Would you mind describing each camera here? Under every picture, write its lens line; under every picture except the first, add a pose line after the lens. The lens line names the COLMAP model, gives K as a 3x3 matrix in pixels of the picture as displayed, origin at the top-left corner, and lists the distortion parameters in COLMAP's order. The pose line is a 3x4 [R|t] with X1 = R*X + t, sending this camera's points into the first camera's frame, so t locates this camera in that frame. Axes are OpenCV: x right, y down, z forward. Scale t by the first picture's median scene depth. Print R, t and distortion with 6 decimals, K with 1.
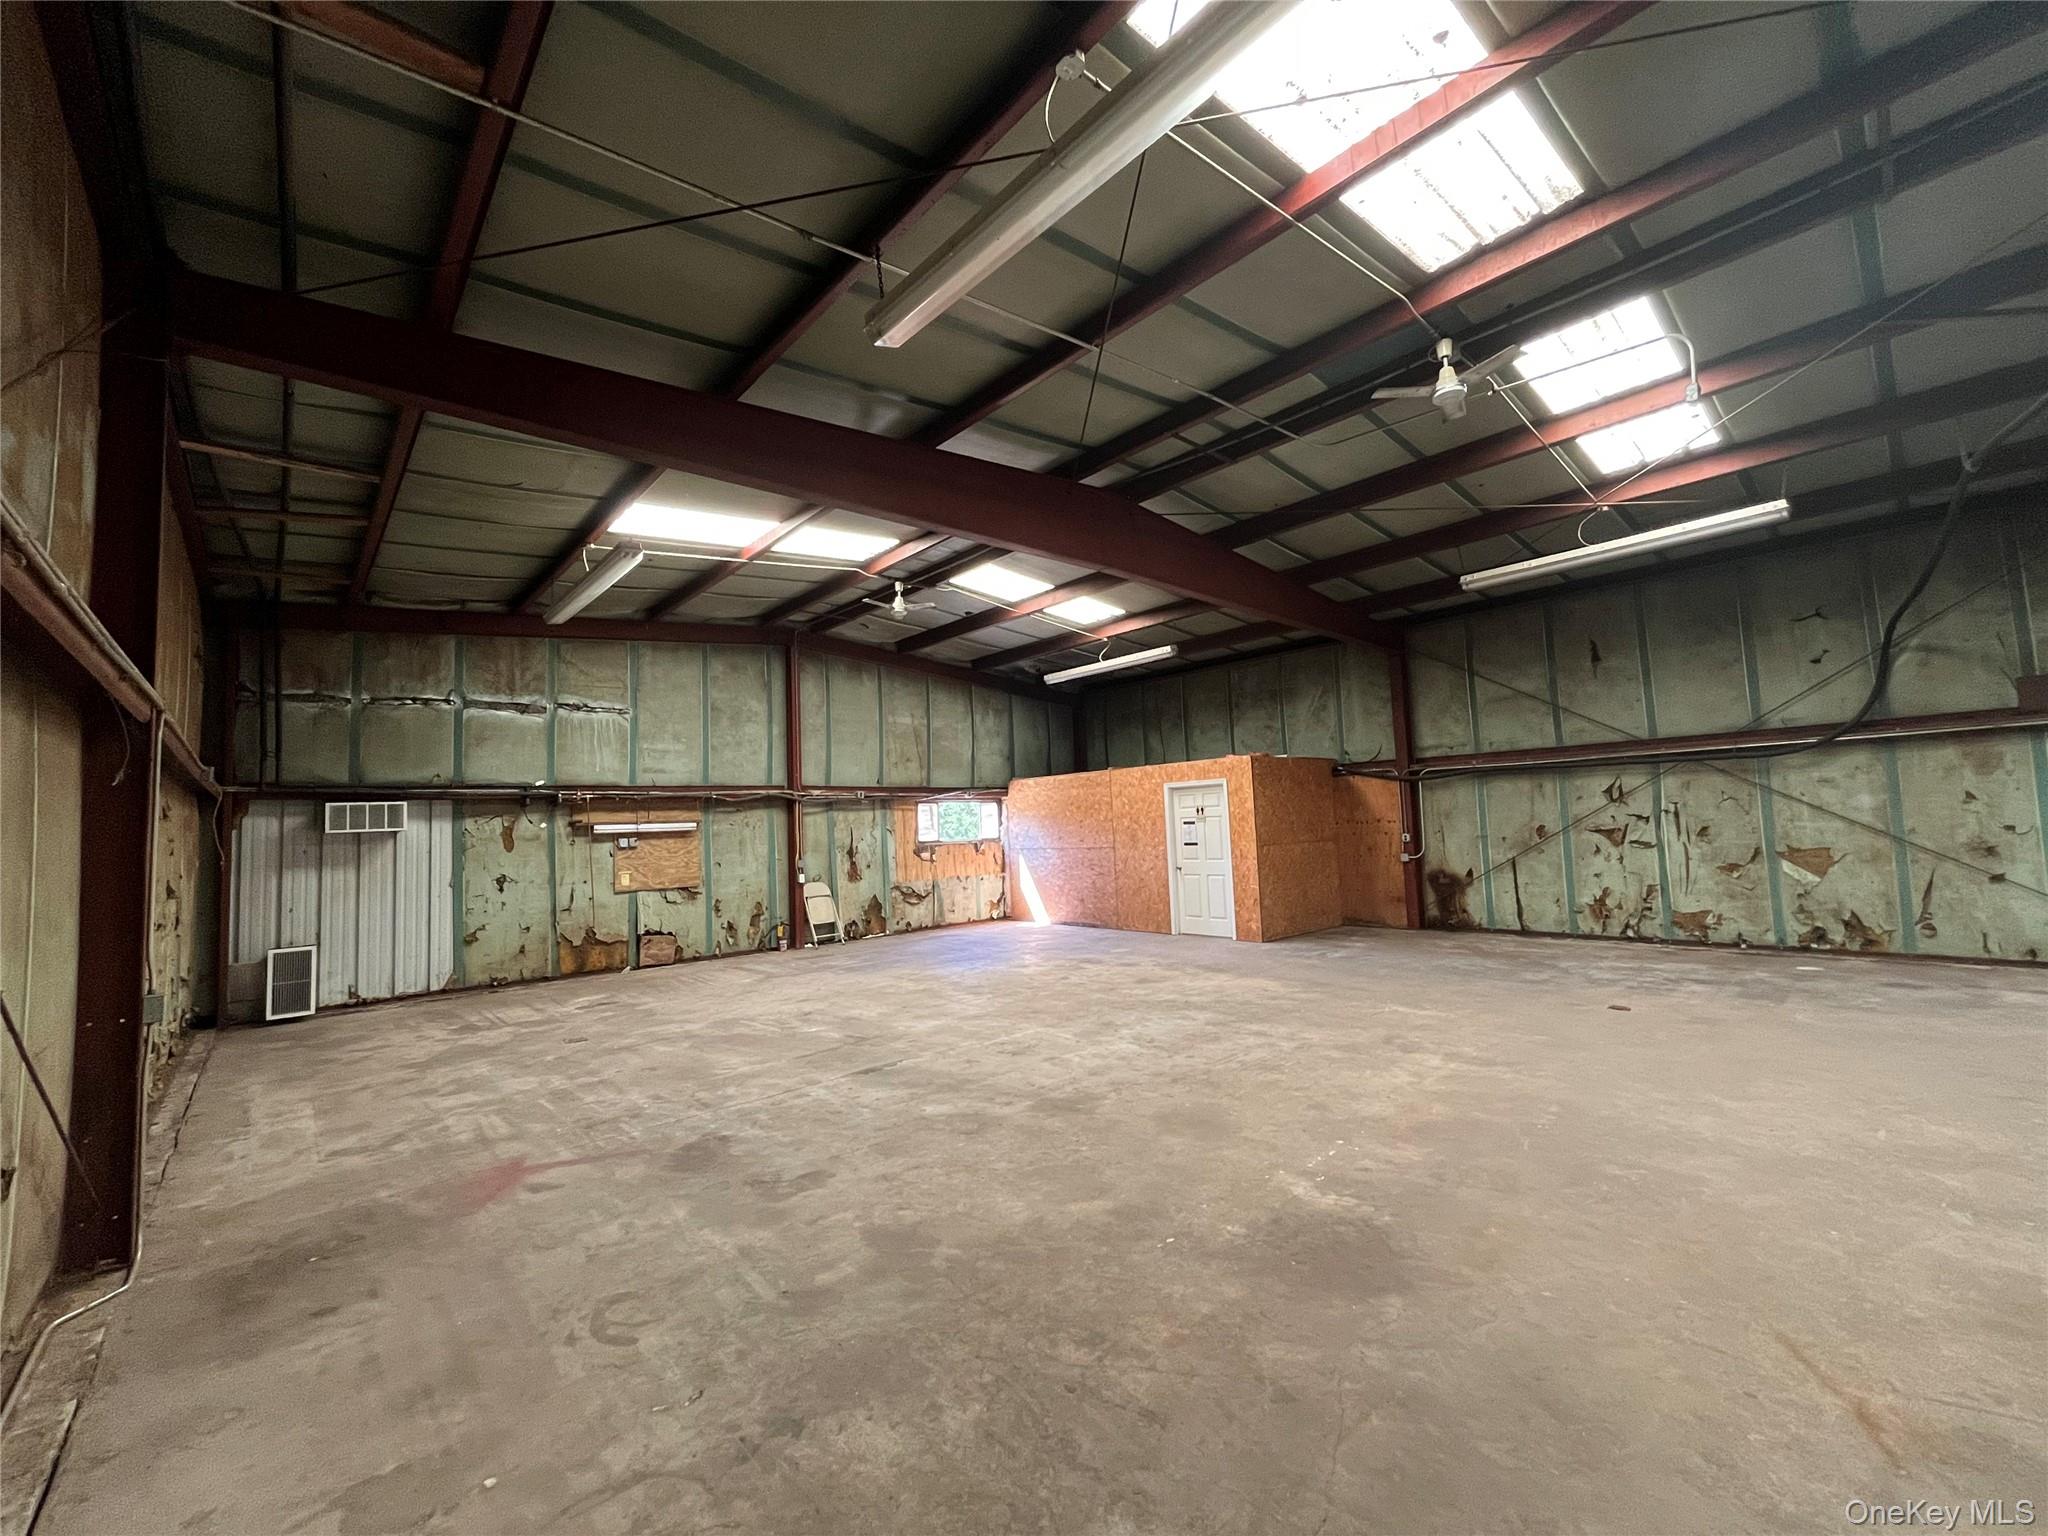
lens RADIAL K [[819.7, 0, 1024.0], [0, 819.7, 768.0], [0, 0, 1]] dist [0.001345, 0.000132]
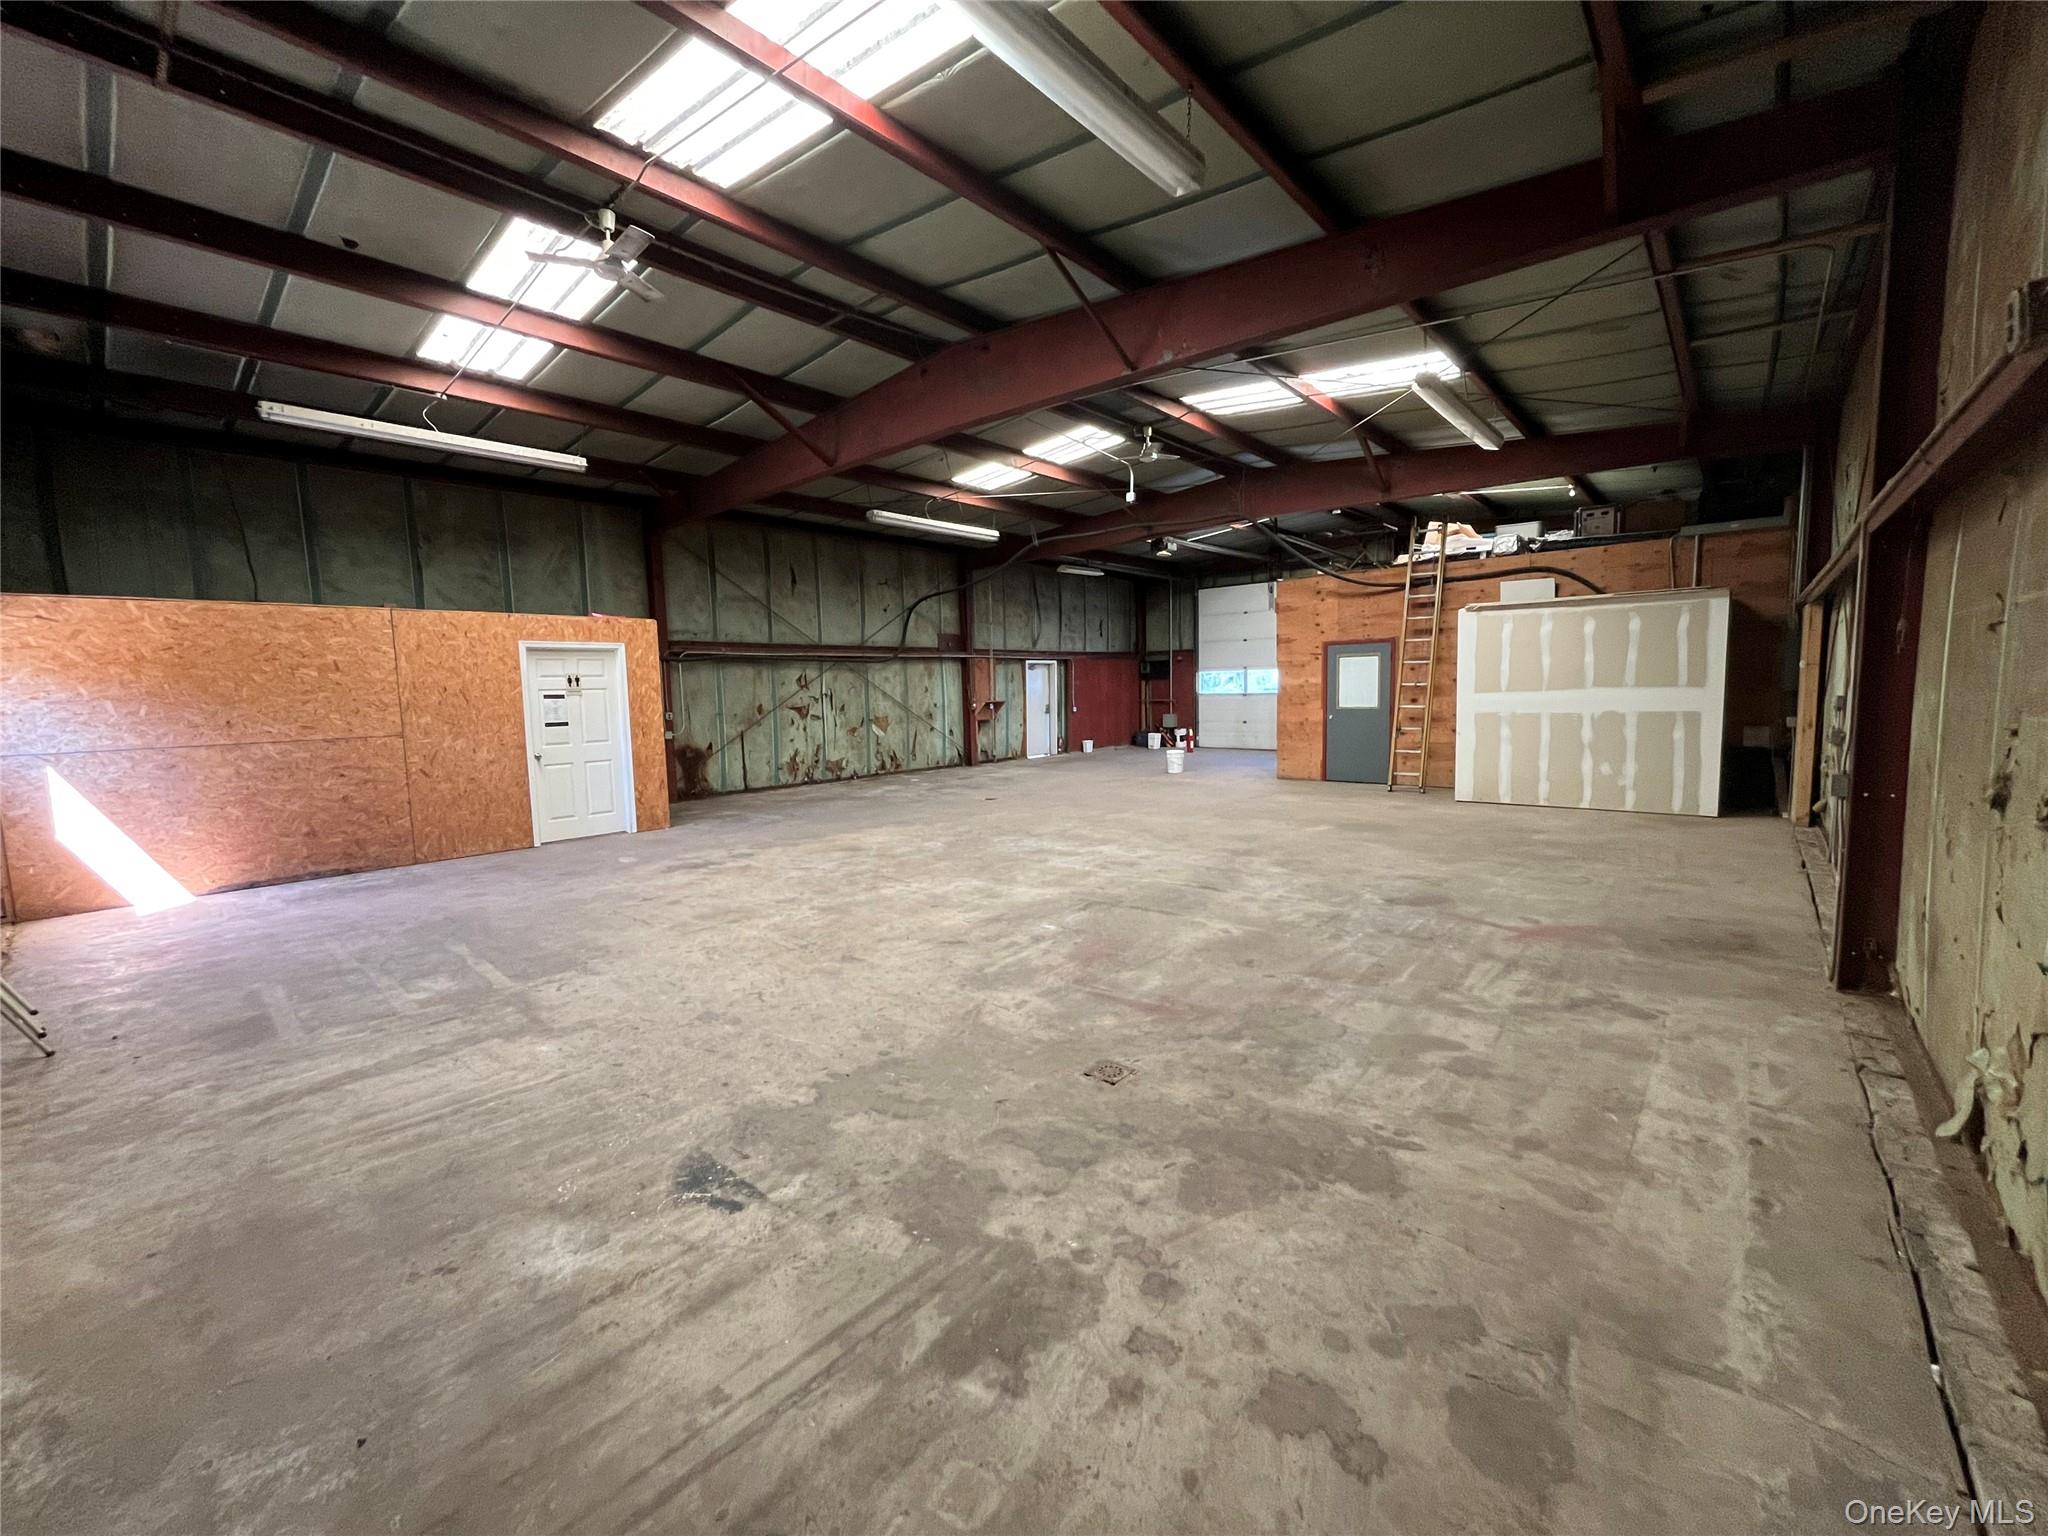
lens RADIAL K [[819.7, 0, 1024.0], [0, 819.7, 768.0], [0, 0, 1]] dist [0.001345, 0.000132]
pose [[-0.110373, -0.057385, 0.992232, -0.712614], [-0.044508, 0.997616, 0.052745, 0.086665], [-0.992893, -0.038341, -0.112663, 0.767978]]
